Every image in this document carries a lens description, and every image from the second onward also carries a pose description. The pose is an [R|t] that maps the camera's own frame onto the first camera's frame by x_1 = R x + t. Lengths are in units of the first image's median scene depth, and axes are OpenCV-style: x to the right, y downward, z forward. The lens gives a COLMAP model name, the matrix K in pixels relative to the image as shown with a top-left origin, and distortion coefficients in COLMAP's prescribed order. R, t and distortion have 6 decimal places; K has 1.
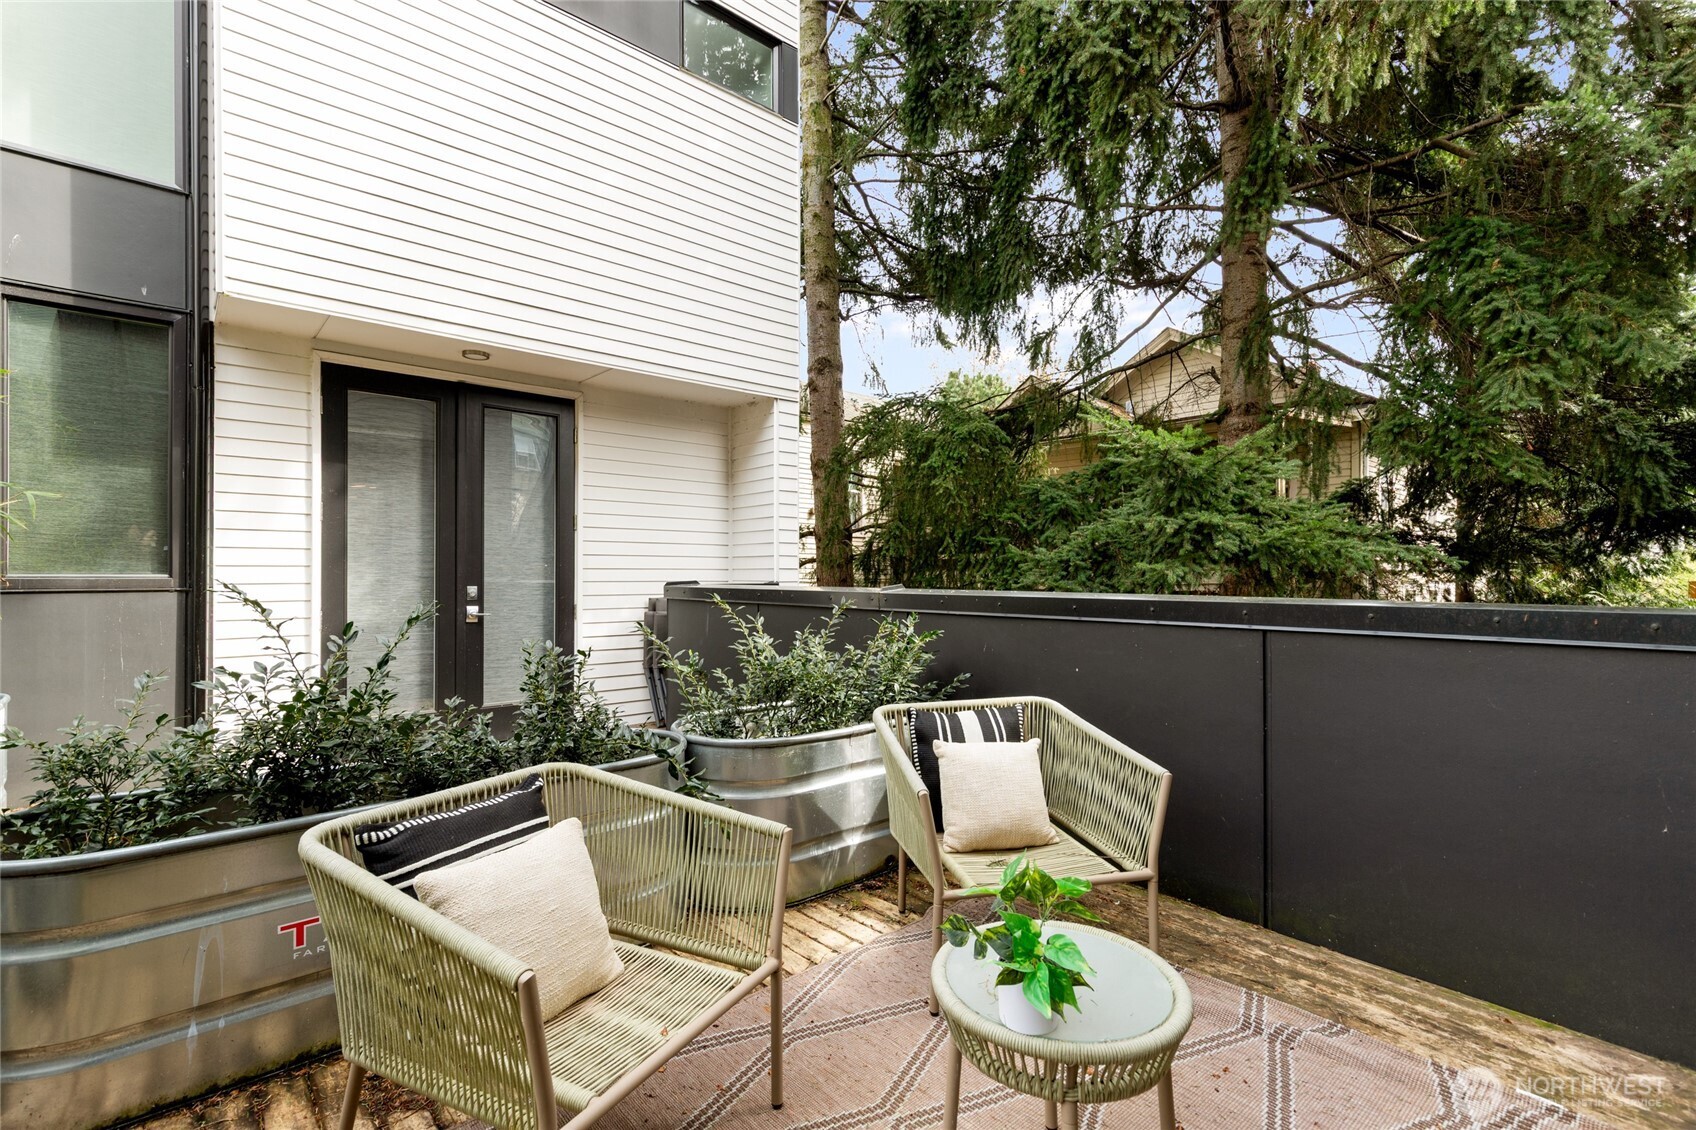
lens RADIAL K [[765.1, 0, 848.0], [0, 765.1, 565.0], [0, 0, 1]] dist [0.002630, -0.000016]
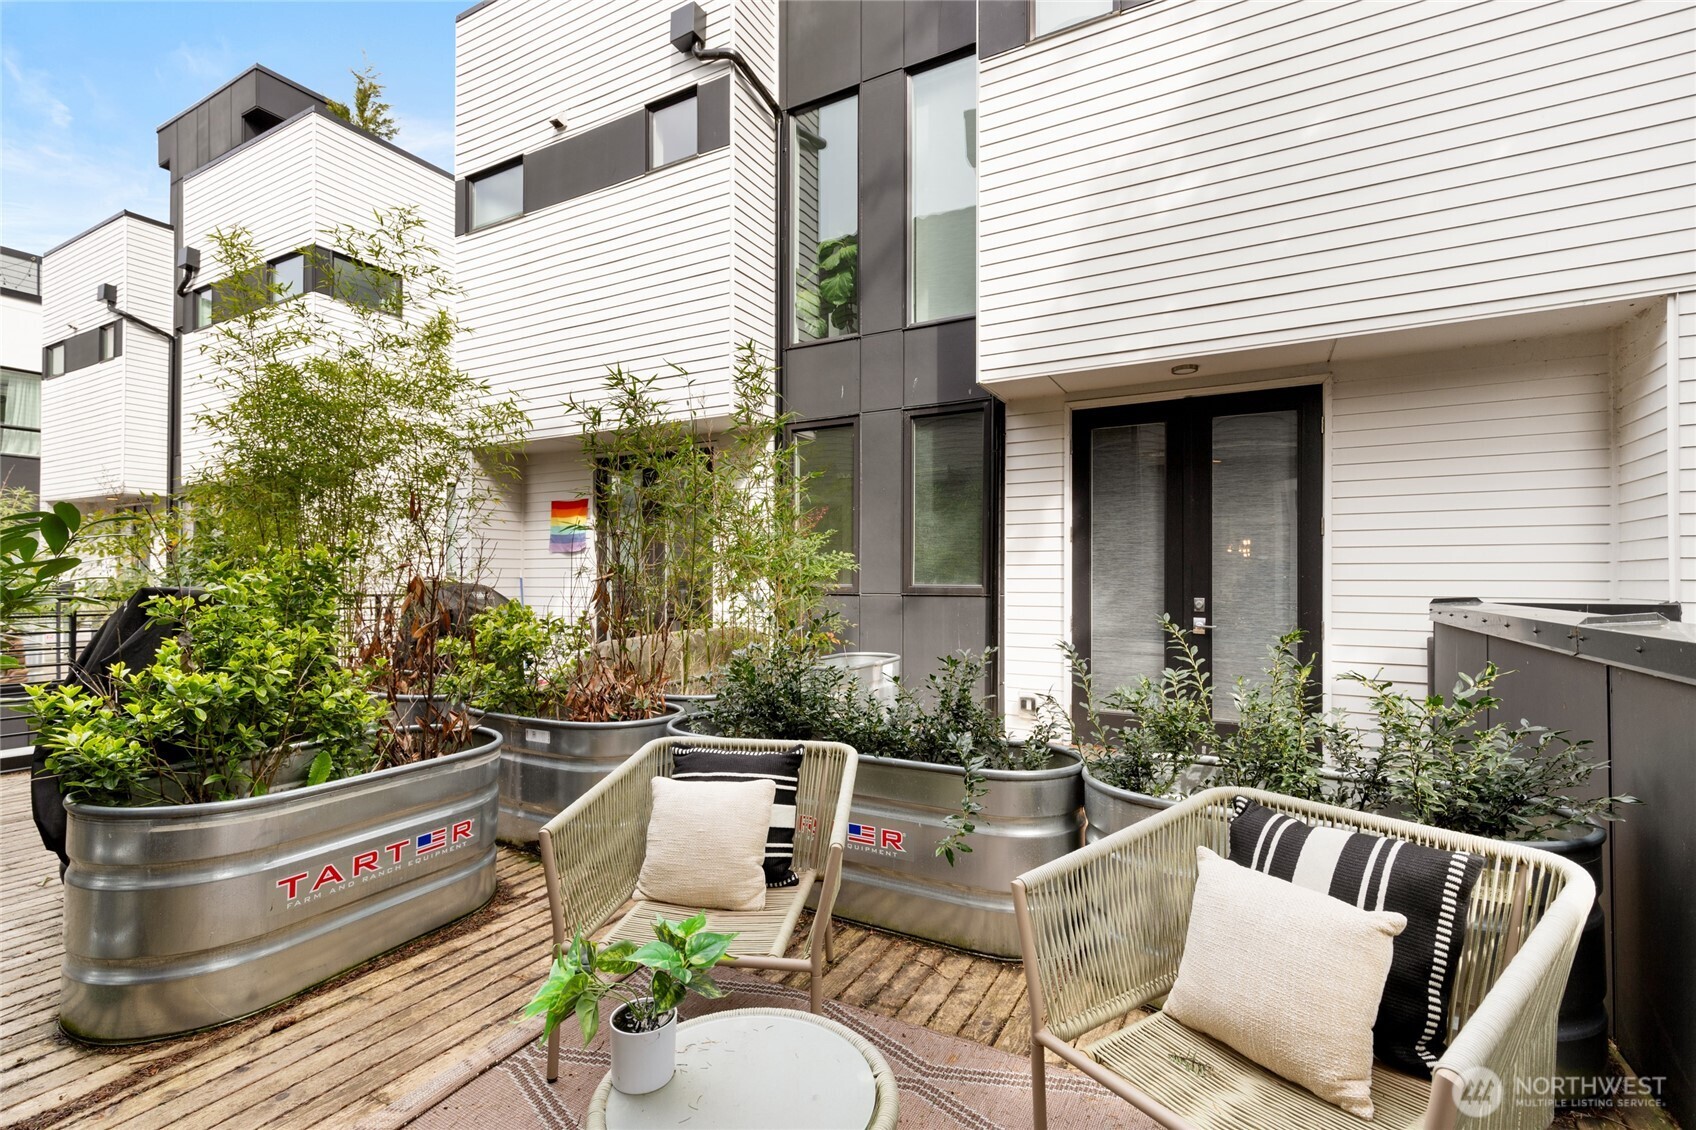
lens RADIAL K [[765.1, 0, 848.0], [0, 765.1, 565.0], [0, 0, 1]] dist [0.002630, -0.000016]
pose [[0.331231, -0.019476, -0.943349, 0.317707], [0.007536, 0.999810, -0.017996, -0.001160], [0.943520, -0.001148, 0.331314, 0.247318]]
